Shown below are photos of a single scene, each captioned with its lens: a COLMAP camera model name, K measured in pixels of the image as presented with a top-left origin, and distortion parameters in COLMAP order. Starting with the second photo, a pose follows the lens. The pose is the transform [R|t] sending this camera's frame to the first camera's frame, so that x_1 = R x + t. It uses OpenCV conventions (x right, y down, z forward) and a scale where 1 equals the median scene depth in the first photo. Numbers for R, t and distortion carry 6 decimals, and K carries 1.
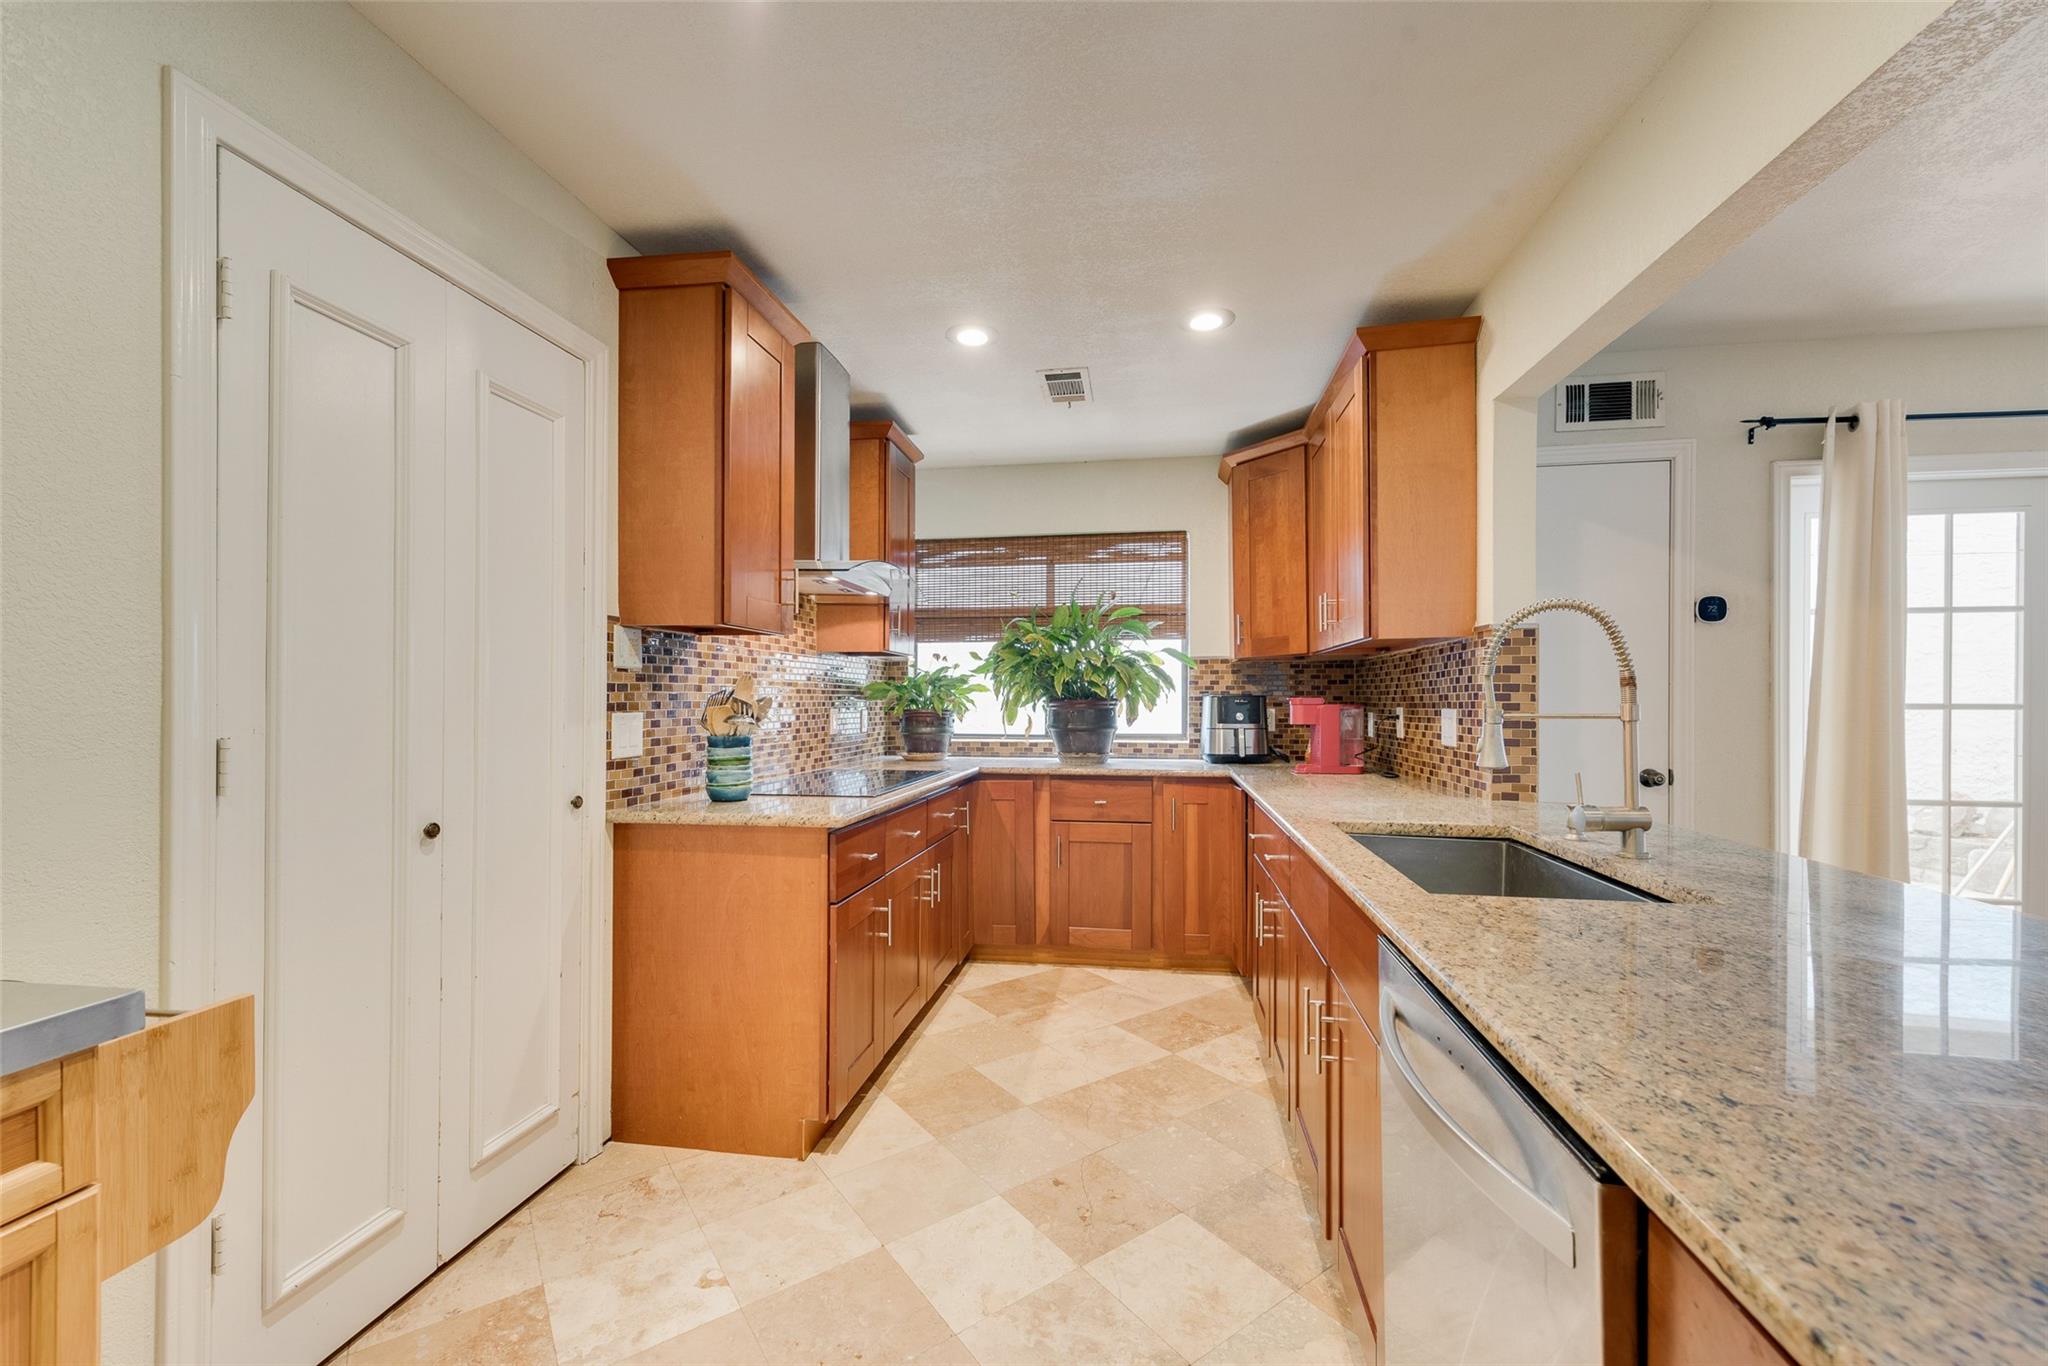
lens RADIAL K [[811.6, 0, 1024.6], [0, 811.6, 693.4], [0, 0, 1]] dist [0.011226, -0.001933]
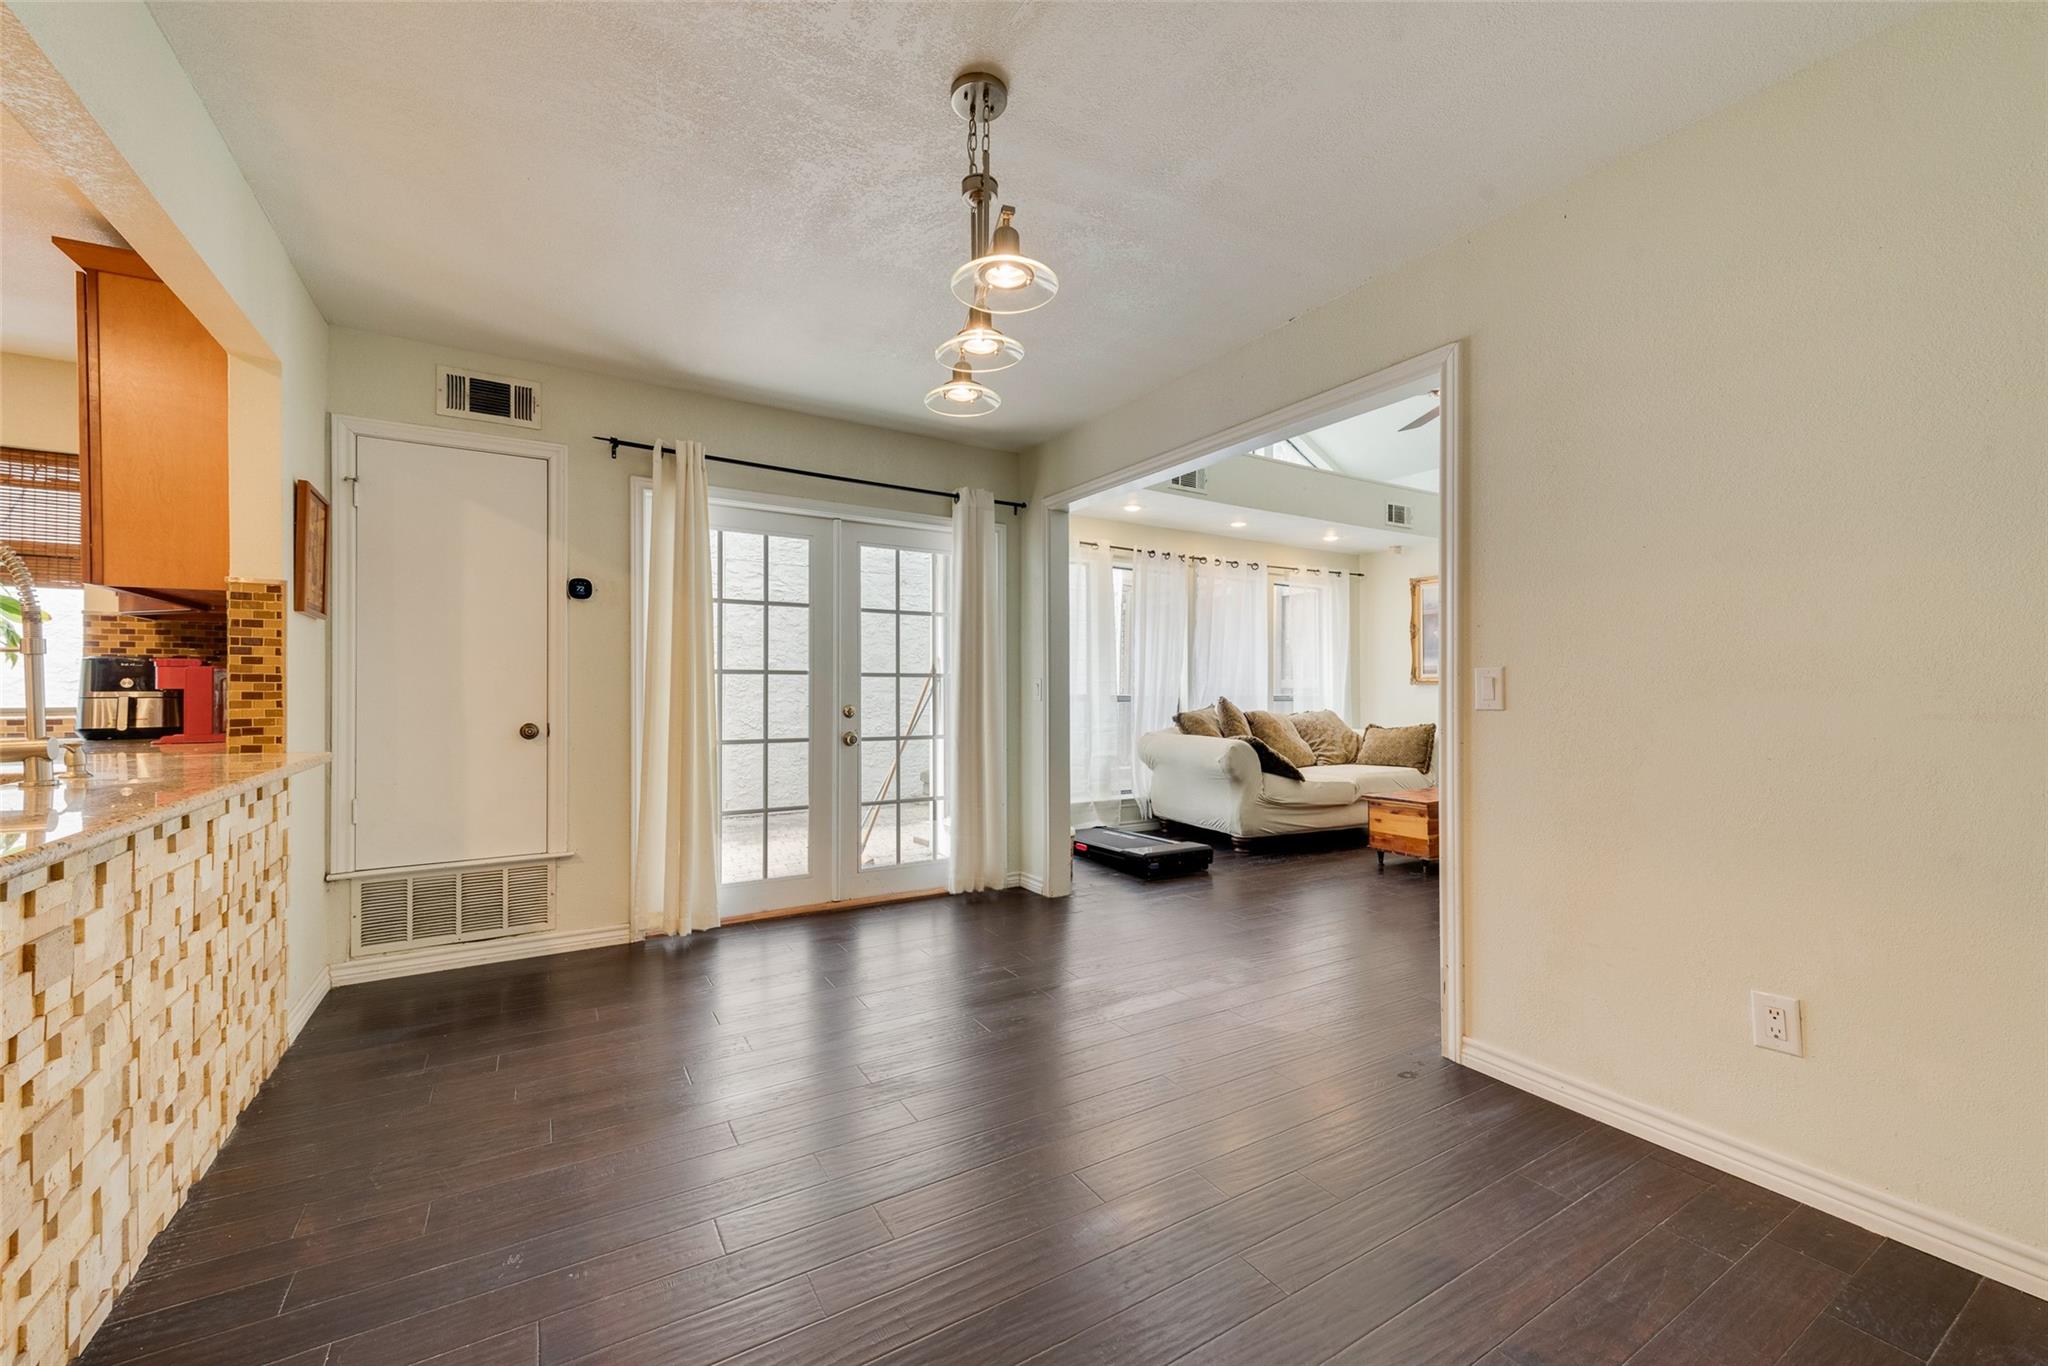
lens RADIAL K [[811.6, 0, 1028.6], [0, 811.6, 680.0], [0, 0, 1]] dist [0.011226, -0.001933]
pose [[0.757398, 0.007816, 0.652907, 0.572982], [-0.004005, 0.999965, -0.007325, 0.038423], [-0.652942, 0.002933, 0.757402, -0.350684]]
